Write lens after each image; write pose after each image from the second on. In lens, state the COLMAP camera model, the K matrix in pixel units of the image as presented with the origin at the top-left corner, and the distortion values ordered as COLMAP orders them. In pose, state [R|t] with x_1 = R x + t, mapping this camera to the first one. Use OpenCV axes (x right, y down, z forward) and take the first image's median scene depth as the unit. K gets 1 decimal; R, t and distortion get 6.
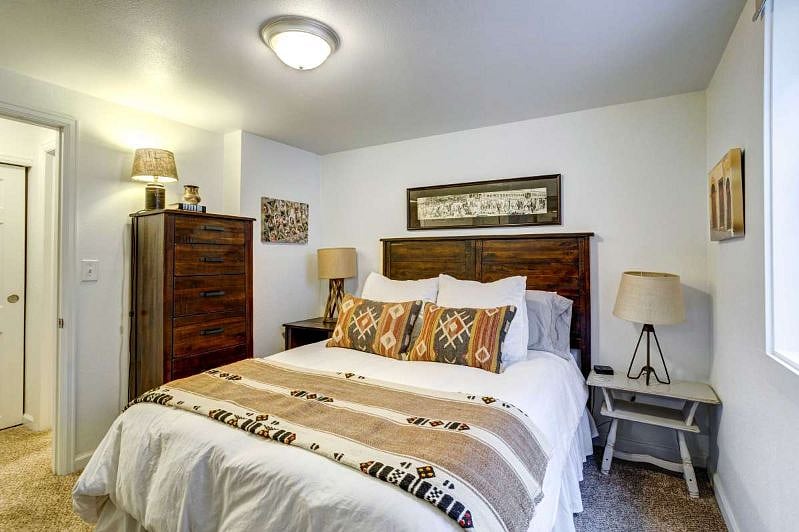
lens RADIAL K [[391.6, 0, 399.7], [0, 391.6, 261.2], [0, 0, 1]] dist [-0.022865, 0.003394]
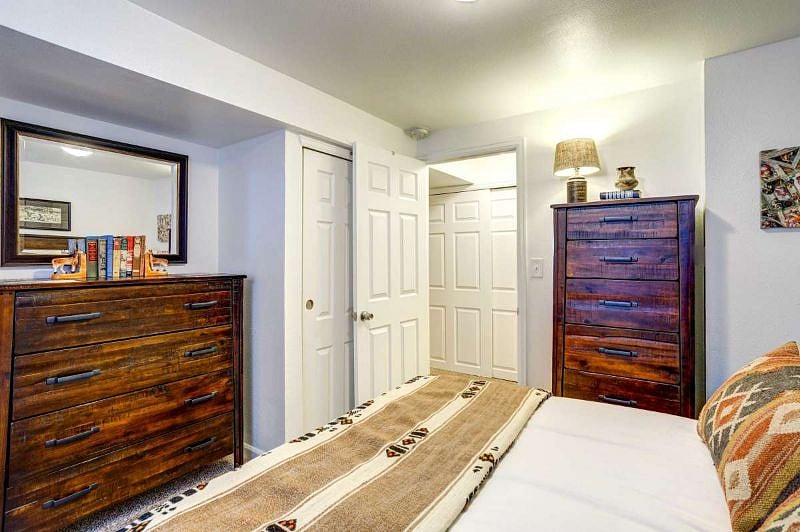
lens RADIAL K [[392.1, 0, 399.8], [0, 392.1, 257.9], [0, 0, 1]] dist [-0.022865, 0.003394]
pose [[-0.077327, 0.006339, -0.996986, 0.327305], [-0.005244, 0.999963, 0.006765, -0.009716], [0.996992, 0.005751, -0.077291, 0.642517]]
